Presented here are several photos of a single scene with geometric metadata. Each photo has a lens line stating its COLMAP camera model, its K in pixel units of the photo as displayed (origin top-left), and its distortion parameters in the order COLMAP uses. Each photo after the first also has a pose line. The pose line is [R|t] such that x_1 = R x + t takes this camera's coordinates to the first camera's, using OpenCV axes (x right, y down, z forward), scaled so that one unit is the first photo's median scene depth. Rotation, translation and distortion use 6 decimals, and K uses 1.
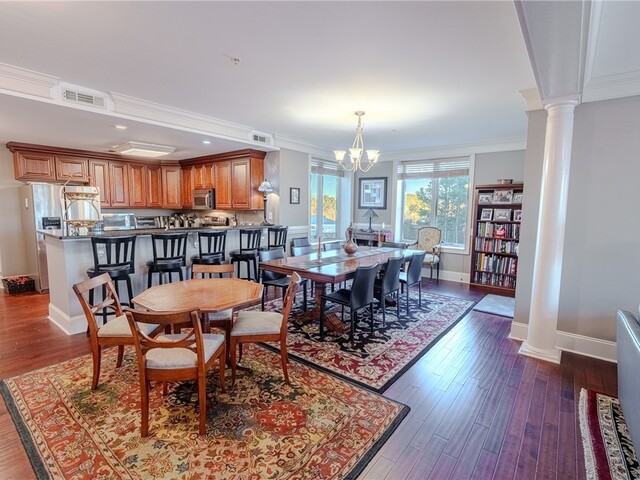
lens RADIAL K [[322.6, 0, 315.3], [0, 322.6, 240.8], [0, 0, 1]] dist [-0.004462, 0.000306]
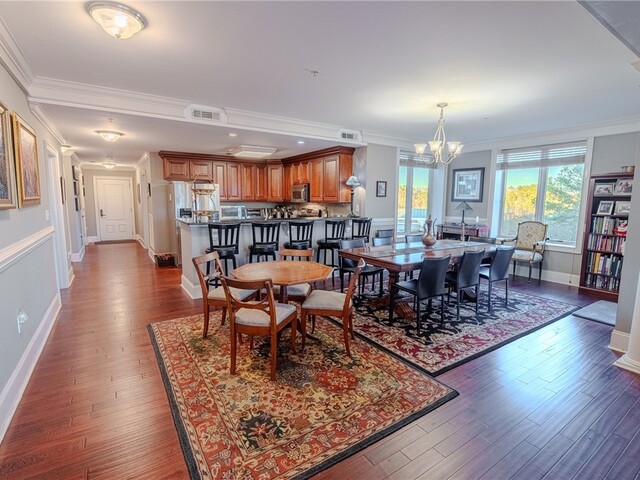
lens RADIAL K [[322.6, 0, 315.3], [0, 322.6, 240.8], [0, 0, 1]] dist [-0.004462, 0.000306]
pose [[0.948799, 0.036190, -0.313800, 0.091990], [-0.029720, 0.999236, 0.025378, 0.008996], [0.314479, -0.014753, 0.949150, -0.069233]]
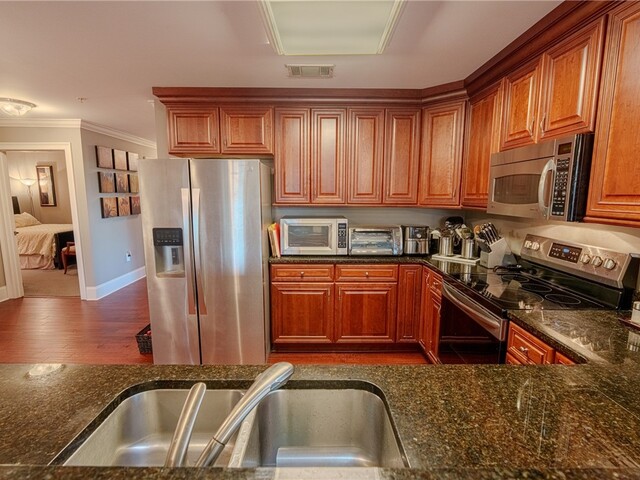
lens RADIAL K [[322.6, 0, 315.3], [0, 322.6, 240.8], [0, 0, 1]] dist [-0.004462, 0.000306]
pose [[0.631695, 0.102188, -0.768453, -0.379630], [-0.077940, 0.994623, 0.068195, -0.127480], [0.771289, 0.016815, 0.636262, 1.055691]]
